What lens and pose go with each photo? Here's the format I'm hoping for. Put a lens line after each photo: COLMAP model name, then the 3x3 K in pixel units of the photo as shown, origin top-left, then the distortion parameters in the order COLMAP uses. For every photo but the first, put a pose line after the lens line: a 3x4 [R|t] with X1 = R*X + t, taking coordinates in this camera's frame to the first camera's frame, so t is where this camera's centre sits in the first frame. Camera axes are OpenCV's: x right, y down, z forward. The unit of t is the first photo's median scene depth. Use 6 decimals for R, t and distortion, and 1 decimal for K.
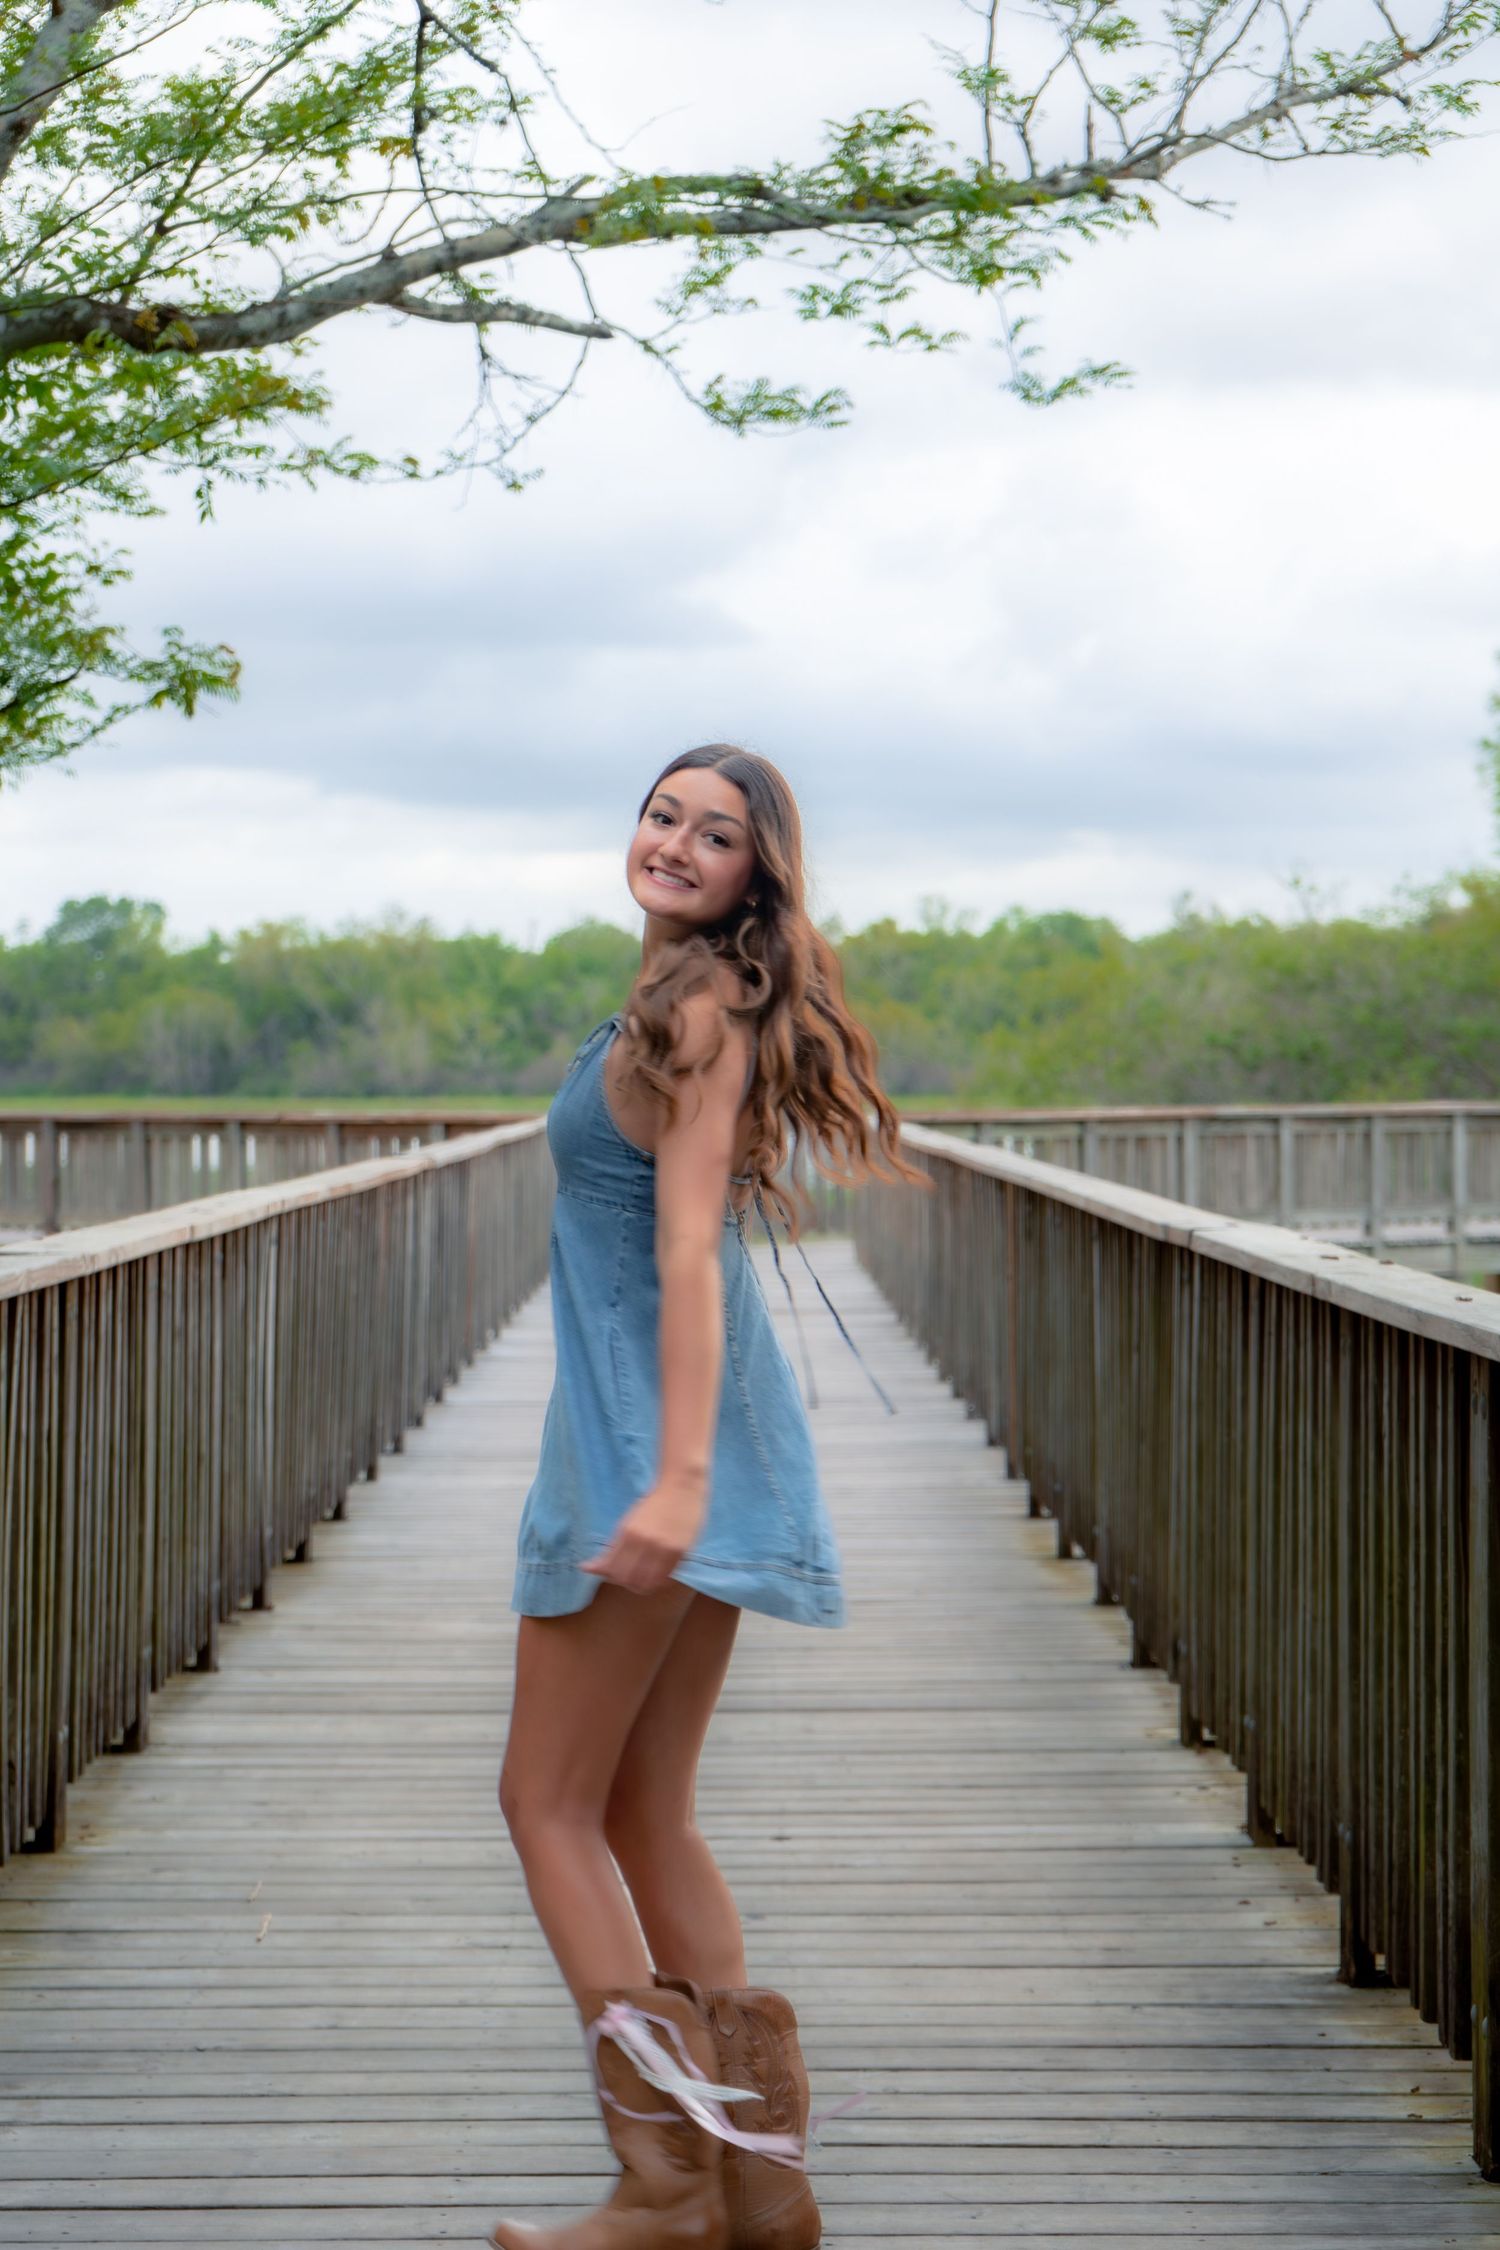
lens RADIAL K [[4509.7, 0, 750.0], [0, 4509.7, 1125.0], [0, 0, 1]] dist [-0.023135, -0.151240]
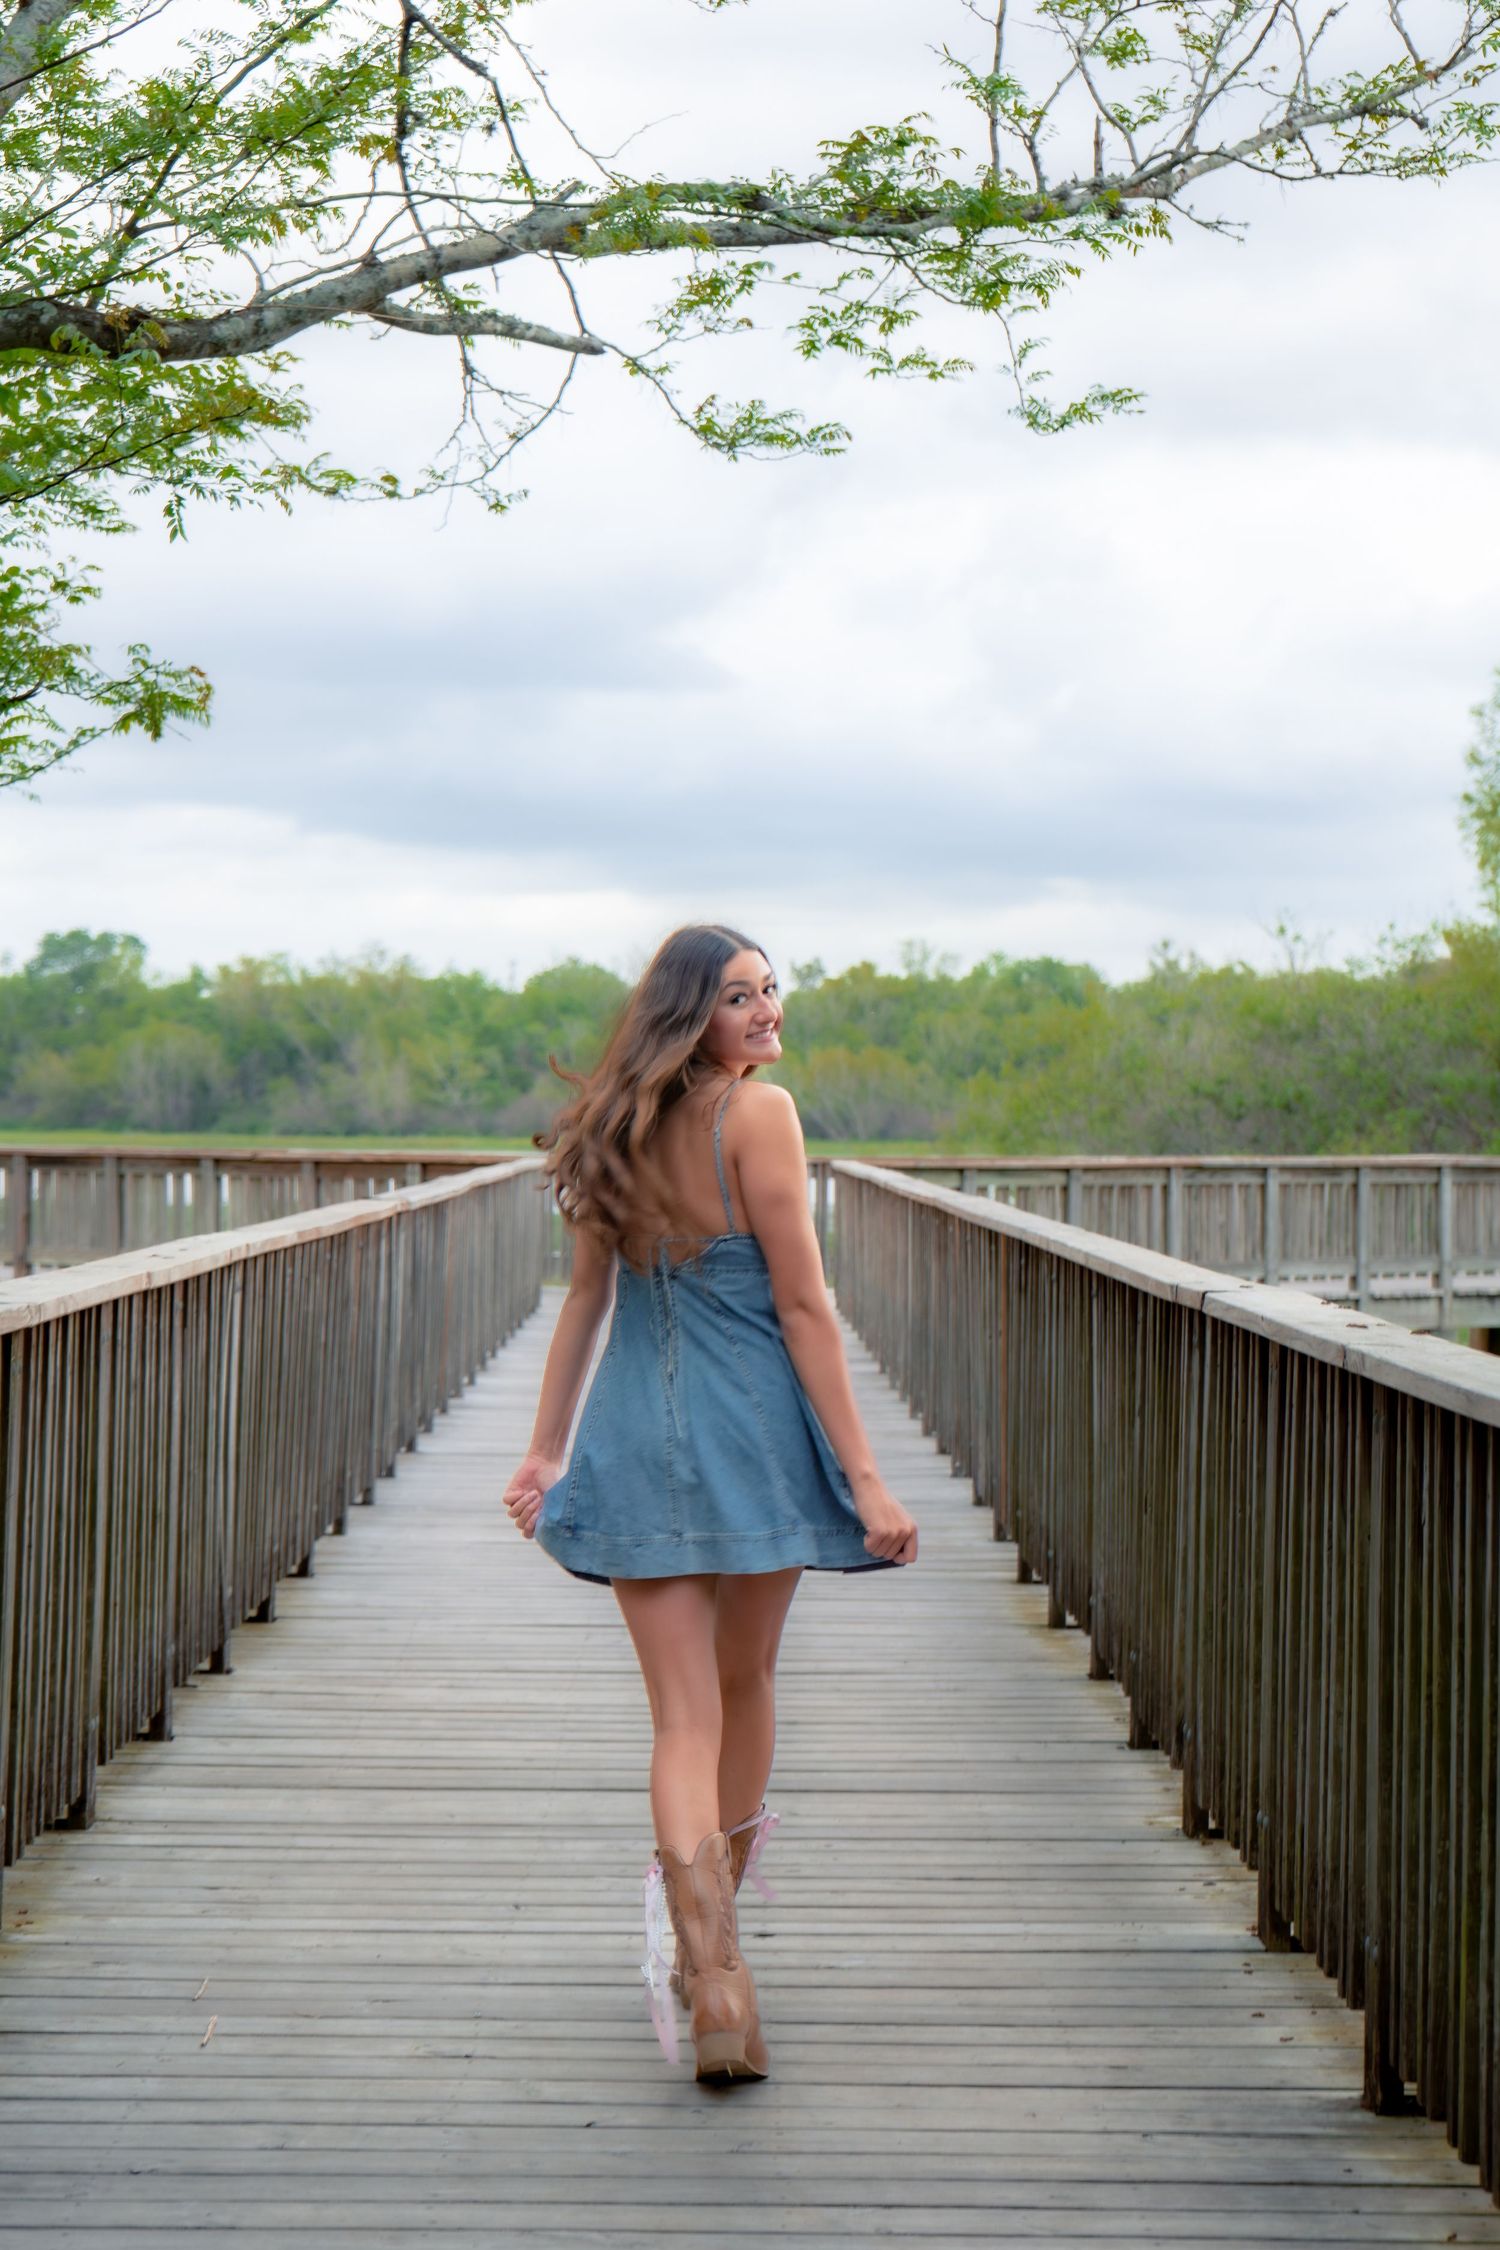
lens RADIAL K [[4495.4, 0, 749.7], [0, 4495.4, 1193.8], [0, 0, 1]] dist [0.026564, 0.090049]
pose [[0.999913, 0.012311, 0.004743, -0.001026], [-0.012339, 0.999907, 0.005883, -0.000850], [-0.004670, -0.005941, 0.999971, 0.028216]]
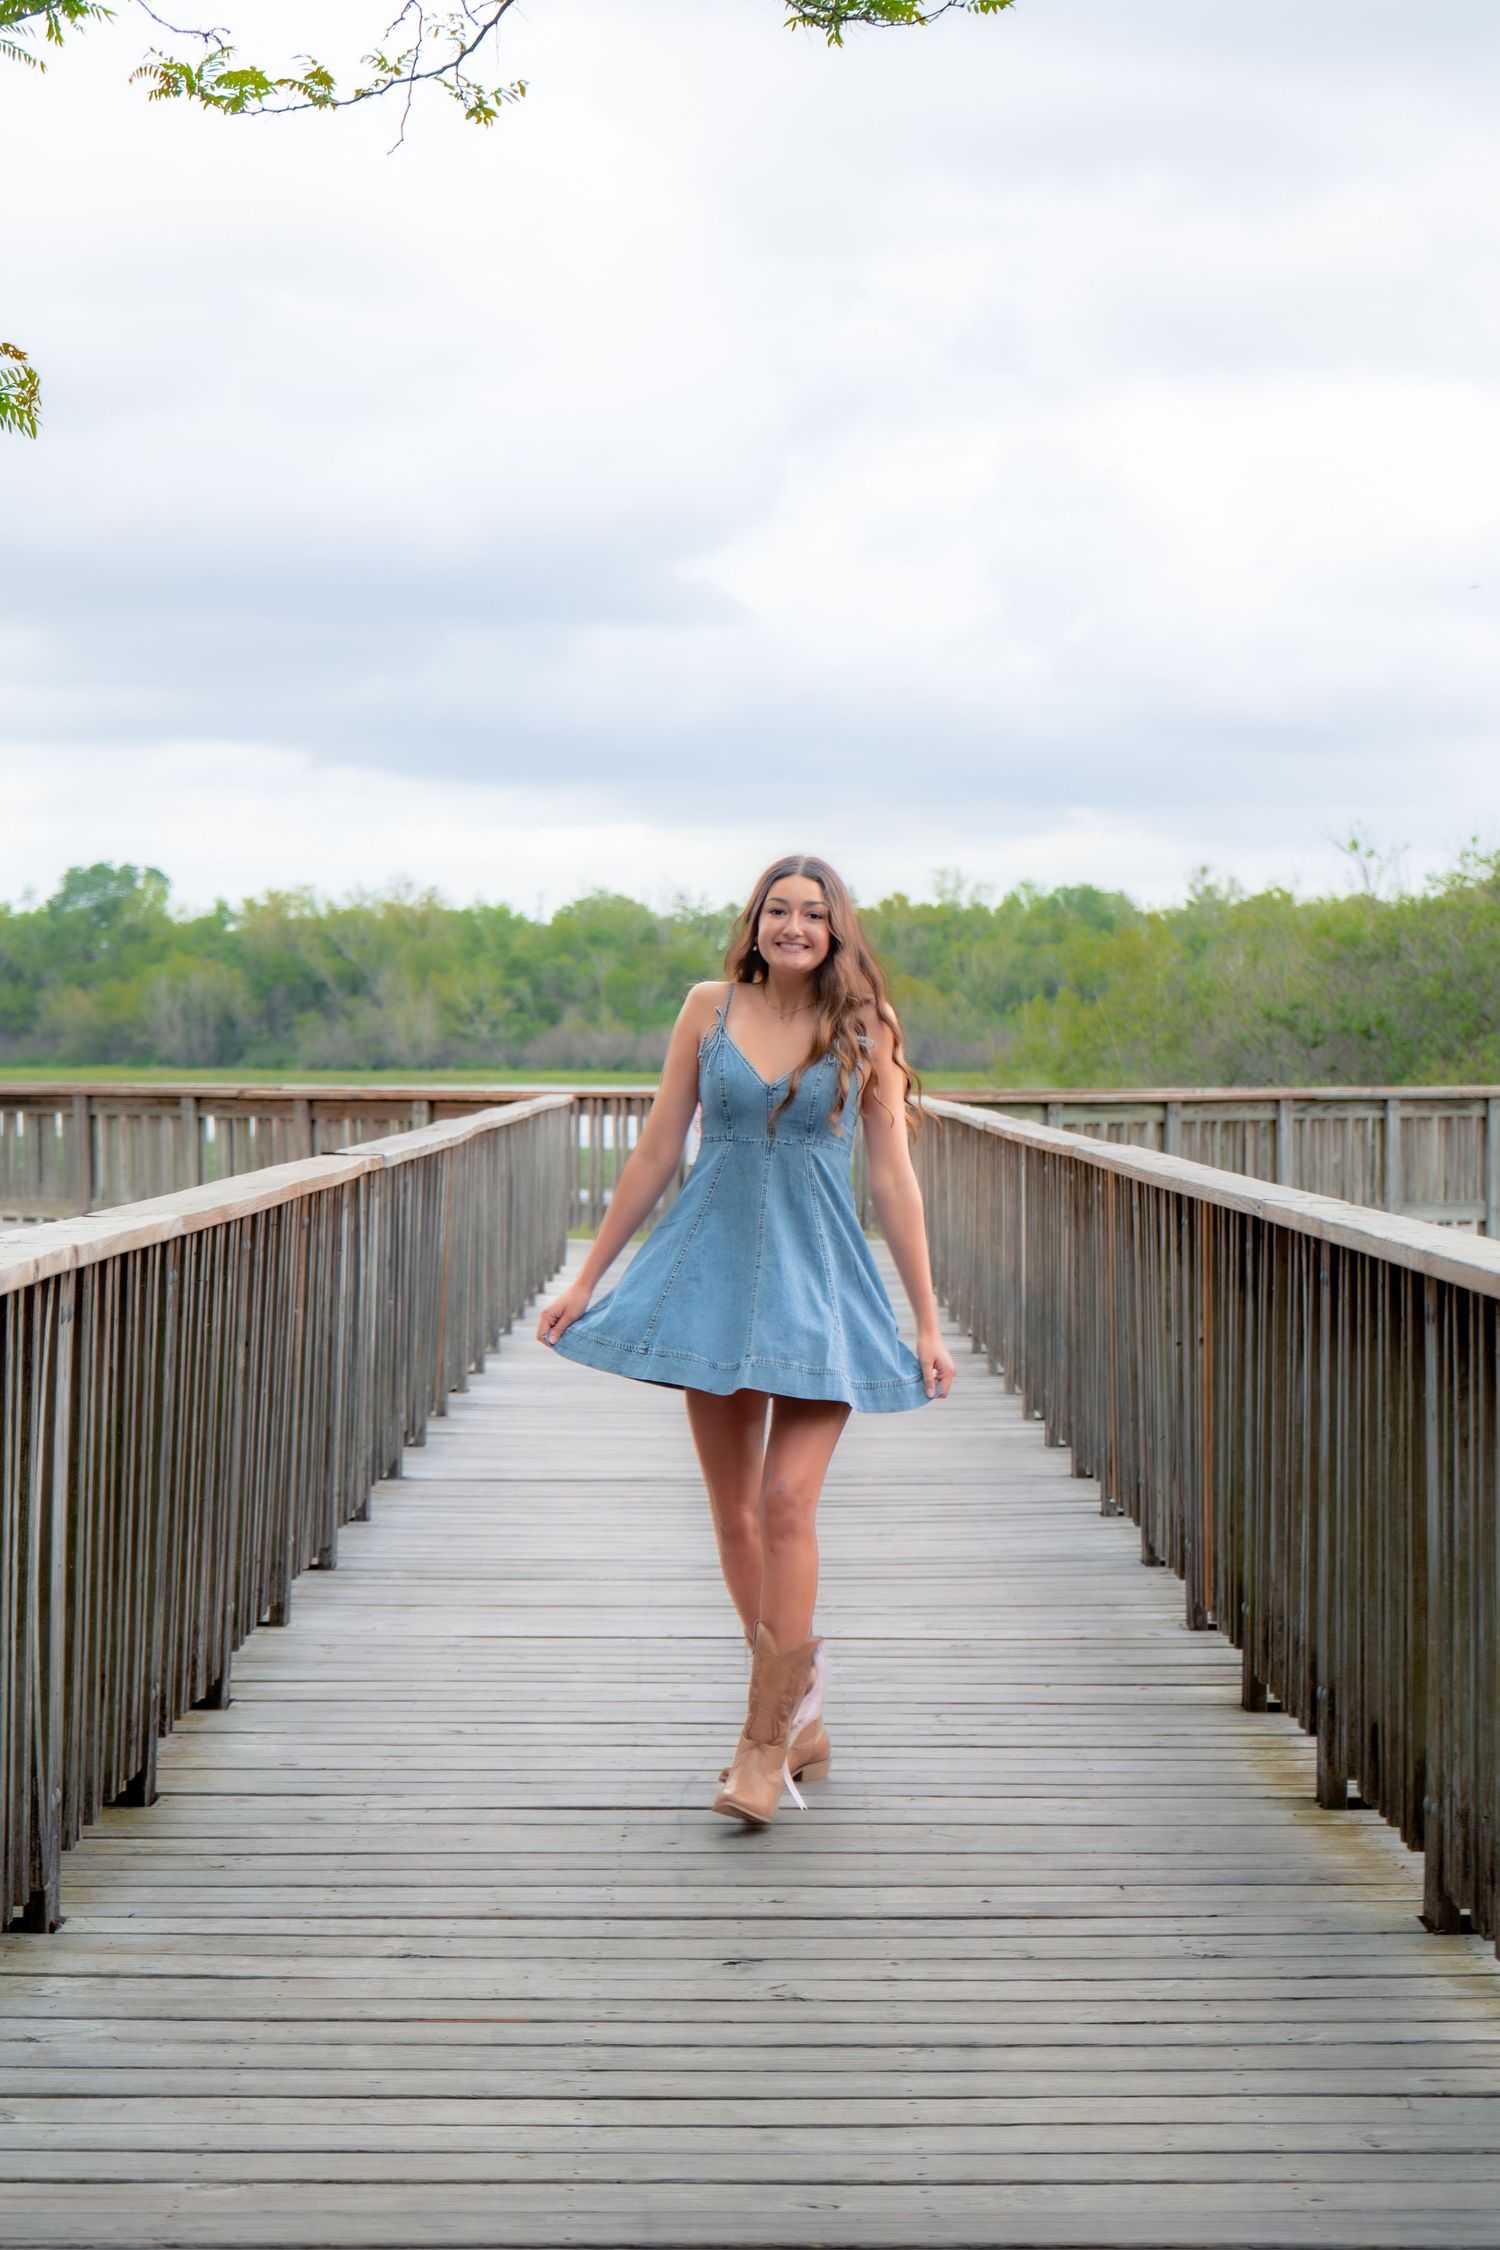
lens RADIAL K [[4495.4, 0, 749.7], [0, 4495.4, 1193.8], [0, 0, 1]] dist [0.026564, 0.090049]
pose [[0.999979, 0.006109, -0.001957, -0.008640], [-0.006066, 0.999760, 0.021073, -0.002193], [0.002086, -0.021060, 0.999776, 0.257779]]
